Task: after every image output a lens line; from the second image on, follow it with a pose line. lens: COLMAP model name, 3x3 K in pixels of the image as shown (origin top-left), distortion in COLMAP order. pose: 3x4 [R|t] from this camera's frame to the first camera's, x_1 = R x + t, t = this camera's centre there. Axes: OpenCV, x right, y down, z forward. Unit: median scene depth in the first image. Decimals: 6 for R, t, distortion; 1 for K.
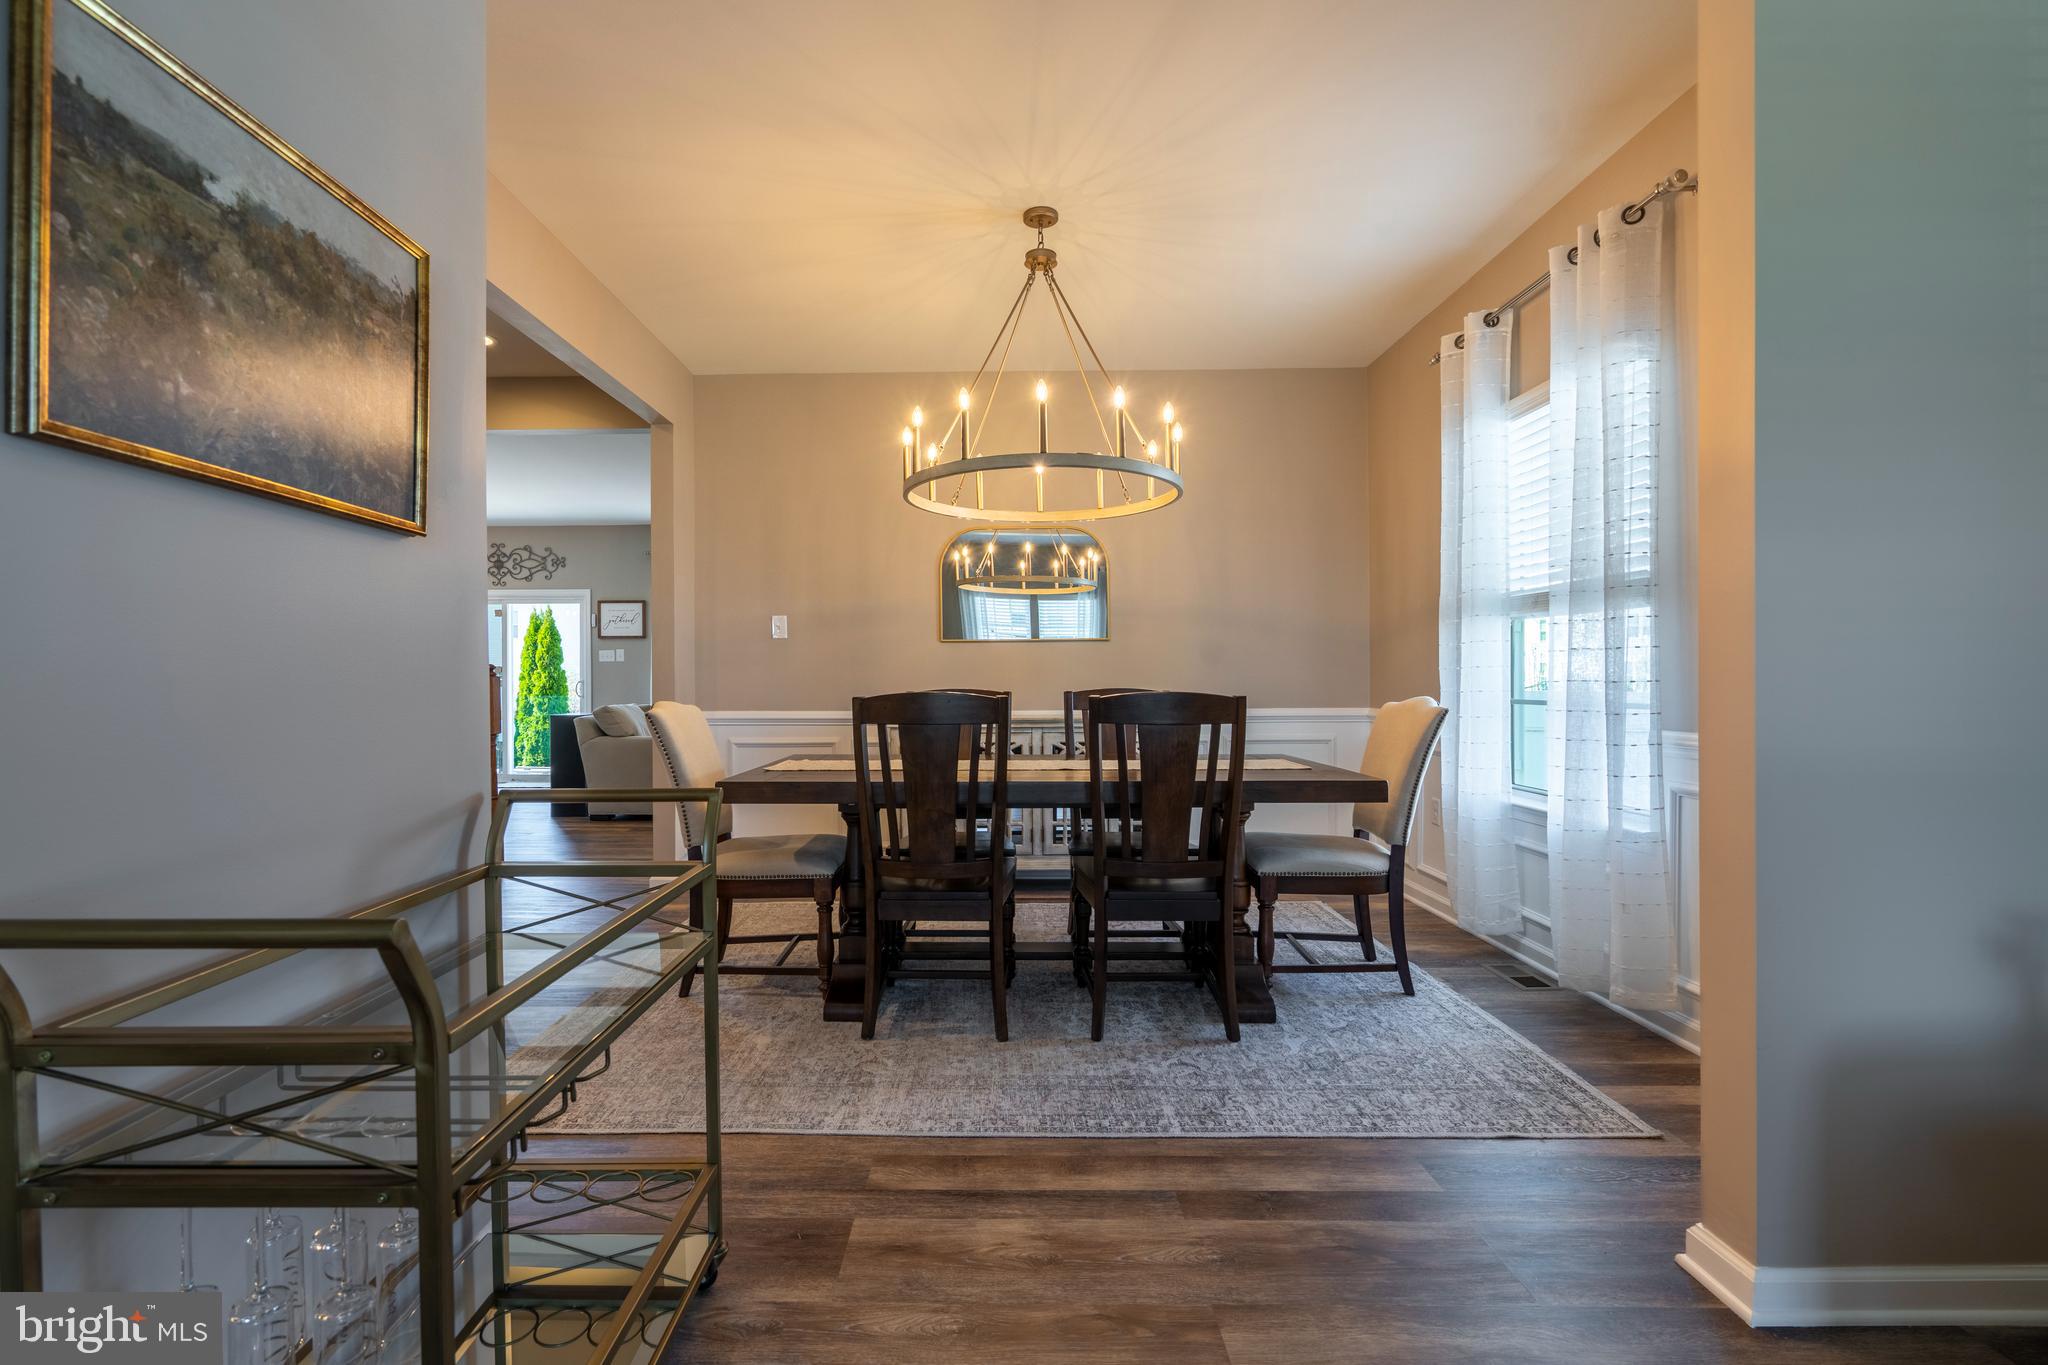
lens RADIAL K [[926.6, 0, 993.4], [0, 926.6, 686.8], [0, 0, 1]] dist [-0.002727, 0.000119]
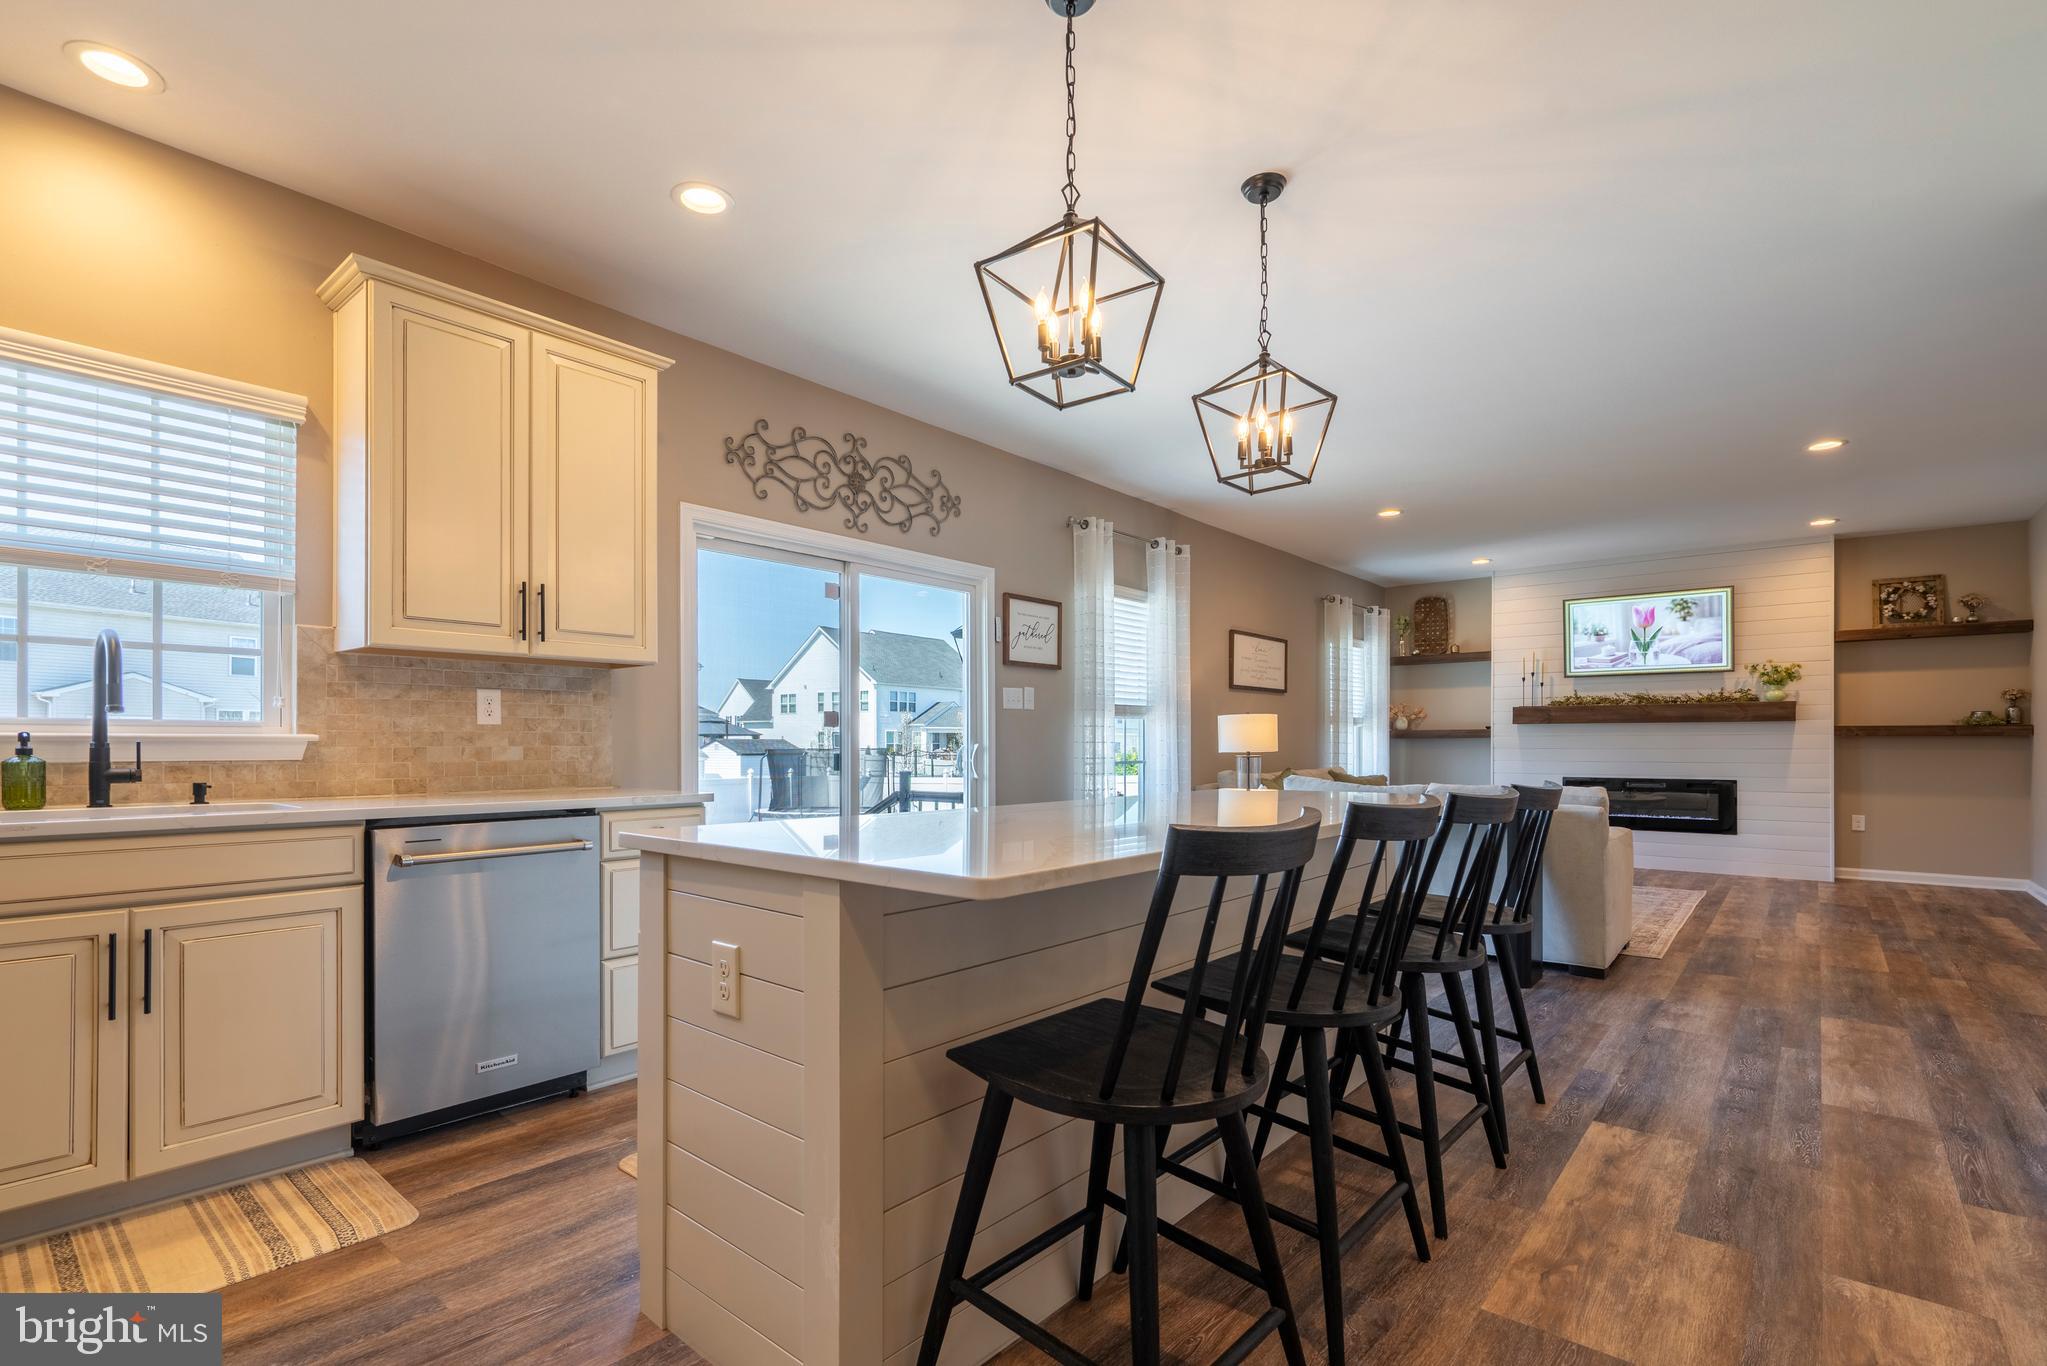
lens RADIAL K [[949.6, 0, 999.5], [0, 949.6, 740.5], [0, 0, 1]] dist [-0.000127, 0.000892]
pose [[0.644438, 0.005646, 0.764636, -2.754385], [0.001804, 0.999959, -0.008904, -0.012541], [-0.764654, 0.007118, 0.644401, 2.145238]]
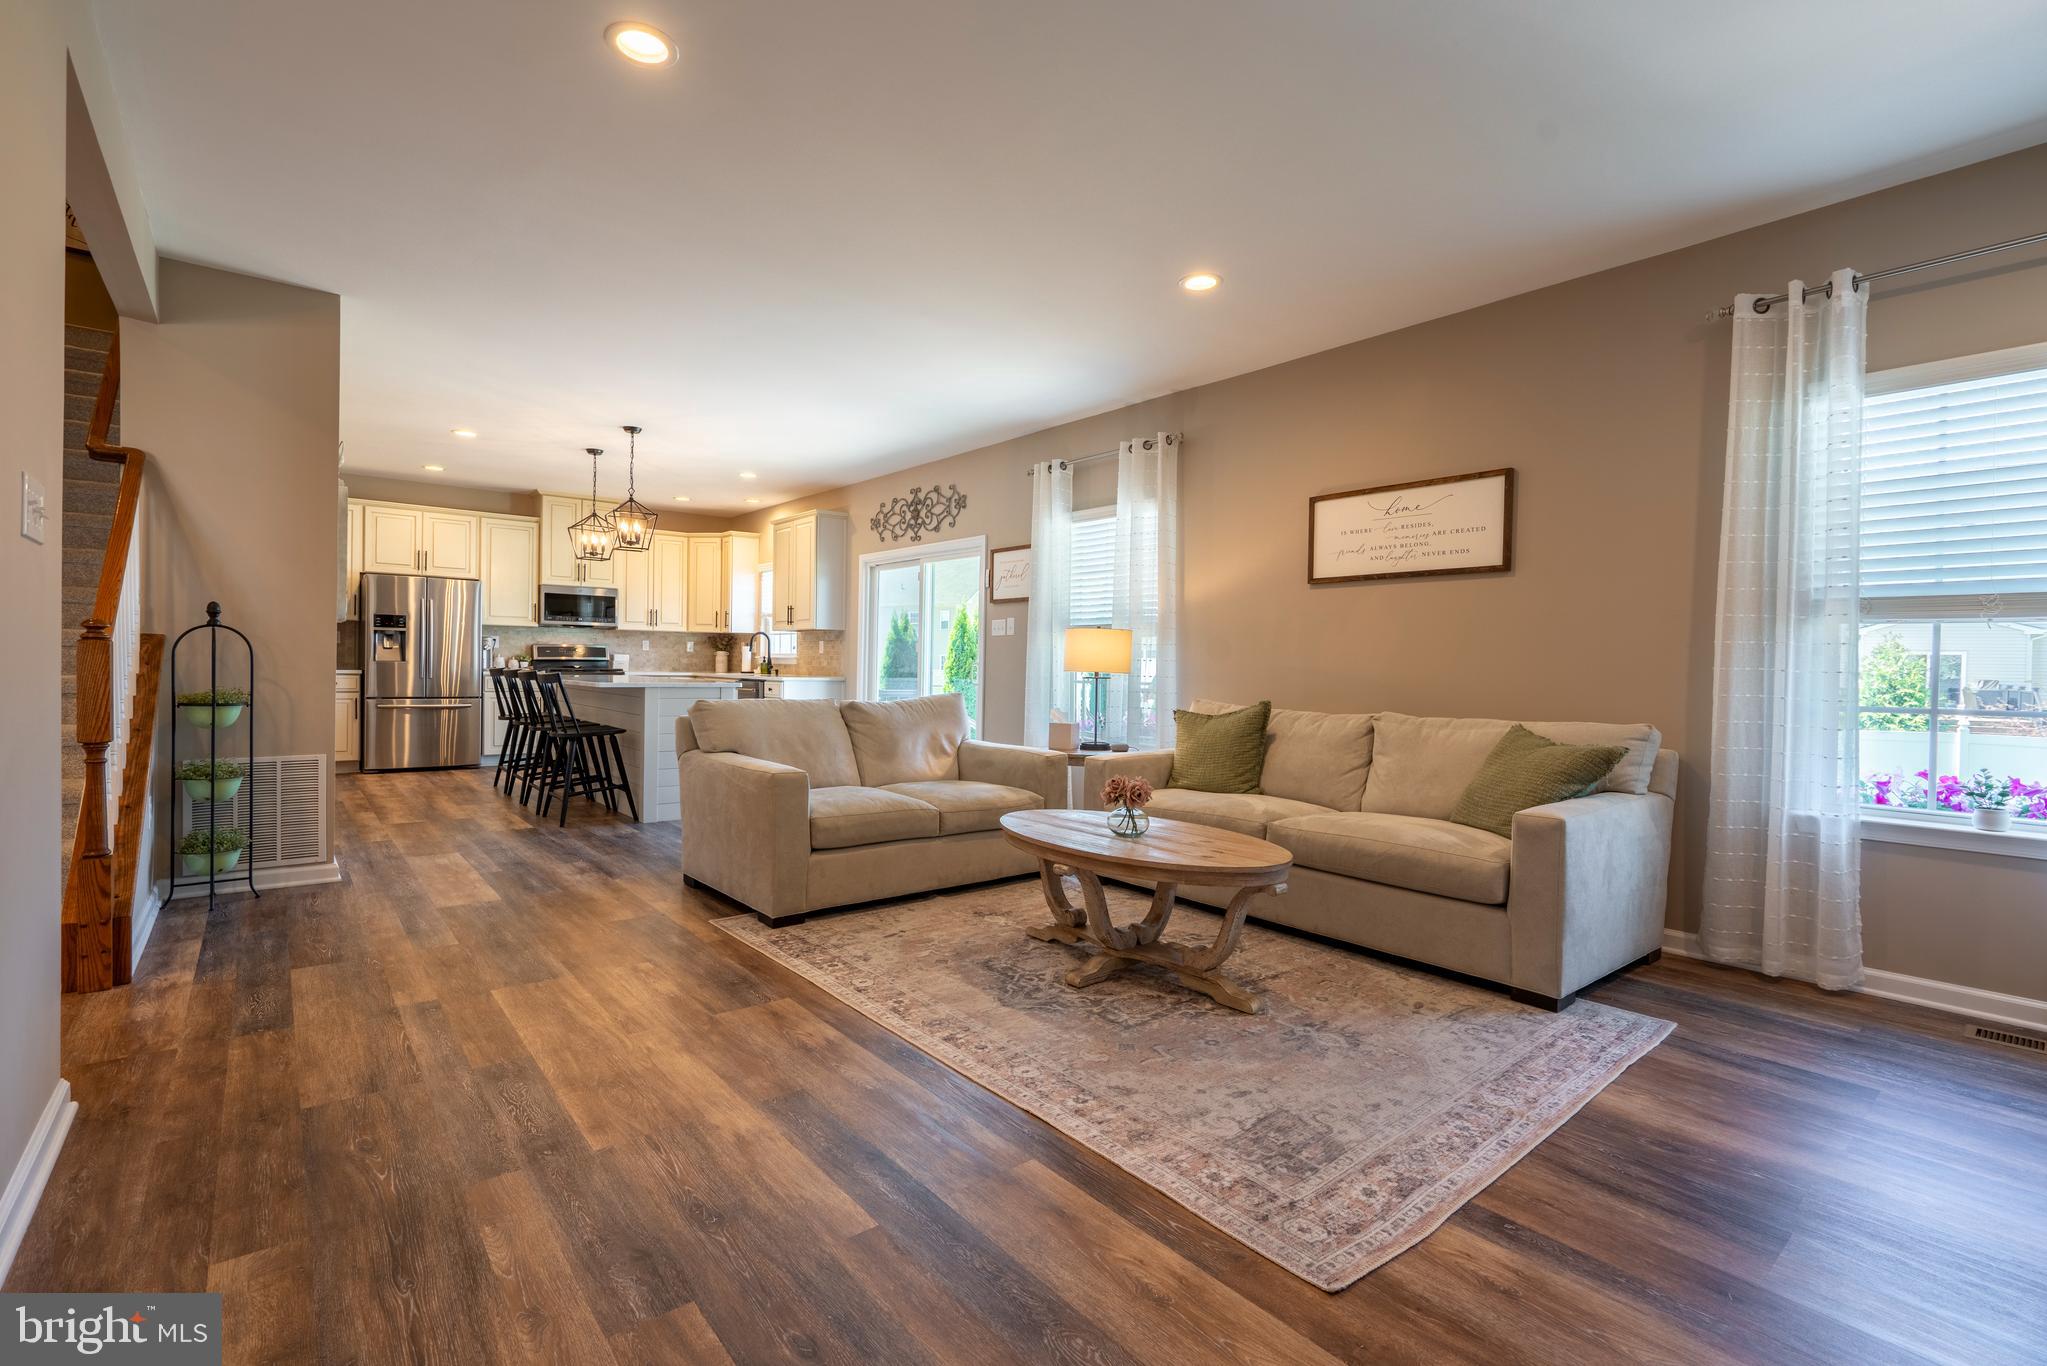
lens RADIAL K [[921.1, 0, 1006.8], [0, 921.1, 676.1], [0, 0, 1]] dist [-0.006467, 0.003929]
pose [[0.635745, 0.024065, -0.771524, 0.420058], [-0.022044, 0.999672, 0.013016, -0.017947], [0.771584, 0.008733, 0.636067, 1.835902]]
